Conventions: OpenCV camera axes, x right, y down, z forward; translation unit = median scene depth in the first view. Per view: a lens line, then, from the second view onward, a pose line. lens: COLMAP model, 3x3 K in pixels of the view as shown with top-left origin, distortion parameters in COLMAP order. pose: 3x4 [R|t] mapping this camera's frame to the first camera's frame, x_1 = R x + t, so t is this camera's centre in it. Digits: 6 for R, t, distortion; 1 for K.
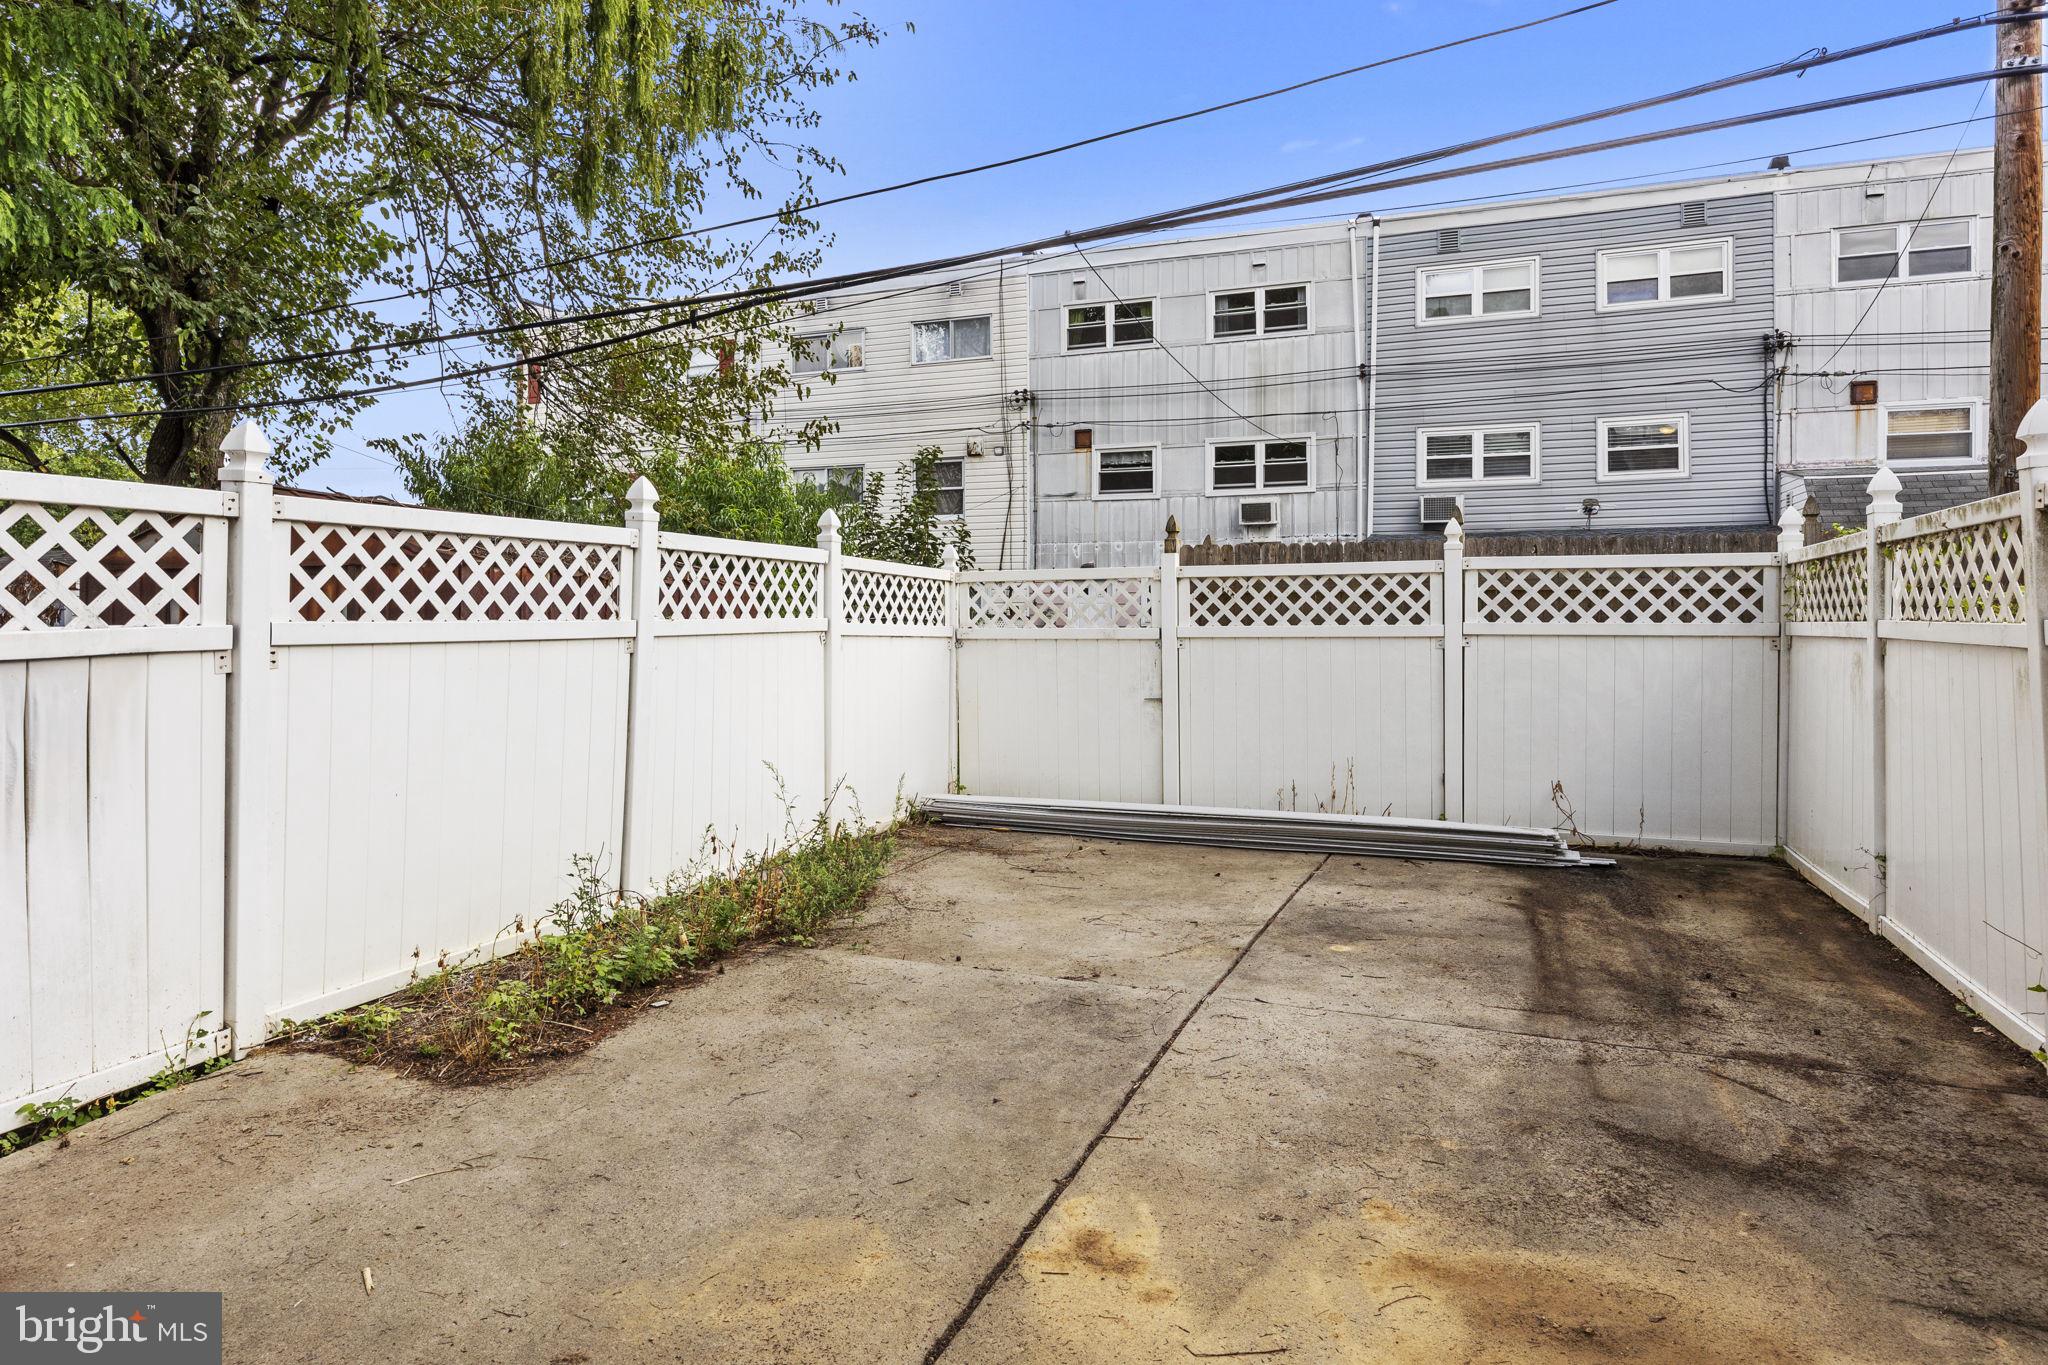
lens RADIAL K [[1235.2, 0, 1023.2], [0, 1235.2, 628.2], [0, 0, 1]] dist [-0.001687, -0.000927]
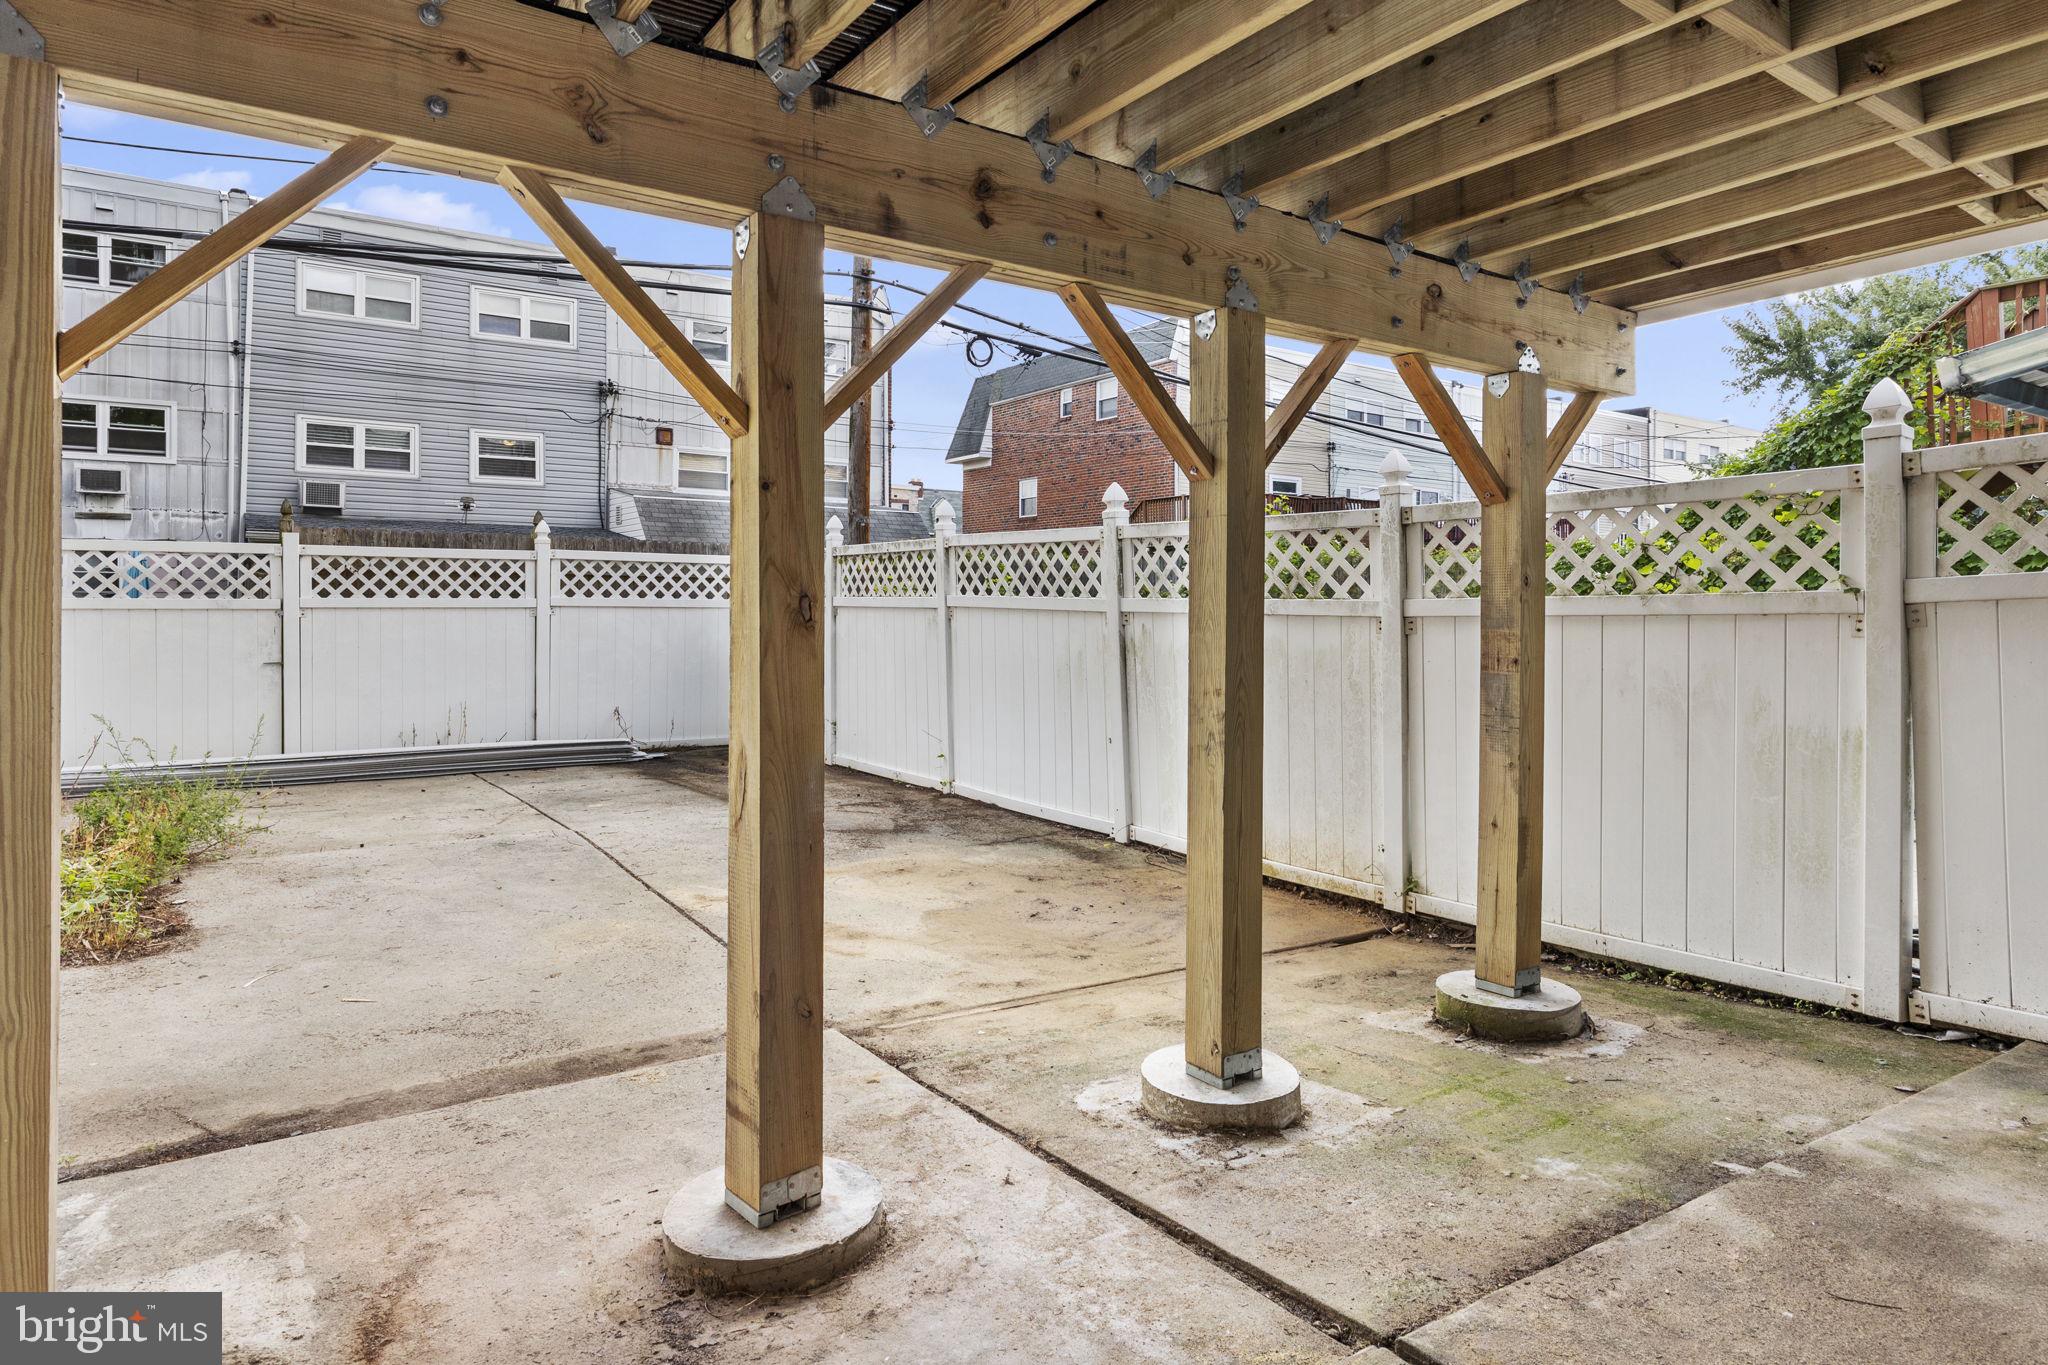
lens RADIAL K [[1235.2, 0, 1023.2], [0, 1235.2, 628.2], [0, 0, 1]] dist [-0.001687, -0.000927]
pose [[0.561380, -0.006900, 0.827529, -0.217013], [-0.001923, 0.999952, 0.009643, 0.007000], [-0.827556, -0.007004, 0.561340, -0.091667]]
